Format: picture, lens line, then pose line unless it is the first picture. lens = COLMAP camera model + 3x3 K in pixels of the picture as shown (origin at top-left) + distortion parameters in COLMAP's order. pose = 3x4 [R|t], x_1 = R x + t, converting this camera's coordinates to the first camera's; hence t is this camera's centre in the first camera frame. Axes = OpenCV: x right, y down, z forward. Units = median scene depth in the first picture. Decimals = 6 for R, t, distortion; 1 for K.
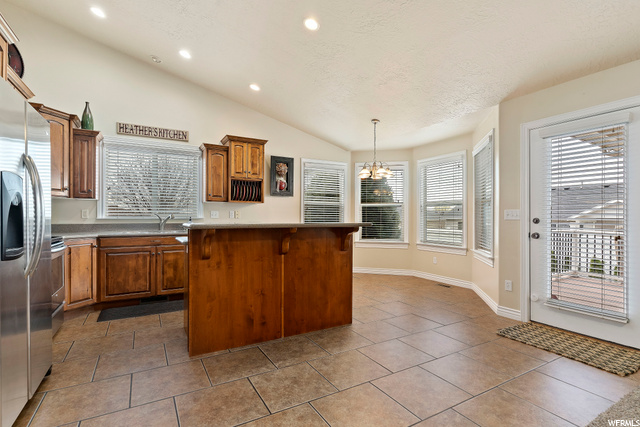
lens RADIAL K [[308.0, 0, 317.9], [0, 308.0, 216.1], [0, 0, 1]] dist [-0.004265, -0.000128]
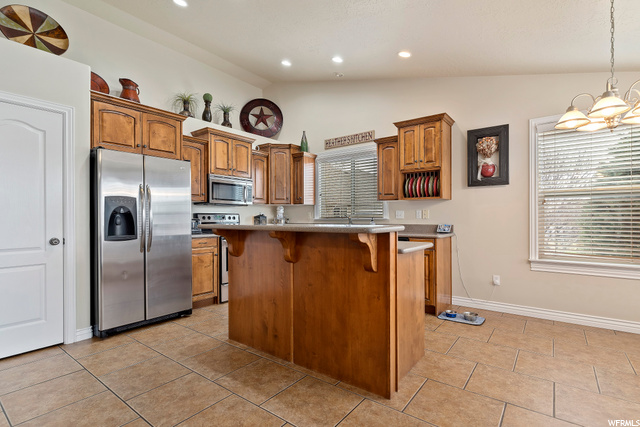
lens RADIAL K [[308.0, 0, 318.6], [0, 308.0, 217.5], [0, 0, 1]] dist [-0.004265, -0.000128]
pose [[0.388541, -0.006710, -0.921407, 0.617340], [0.010442, 0.999941, -0.002879, 0.005509], [0.921372, -0.008503, 0.388588, 0.677317]]
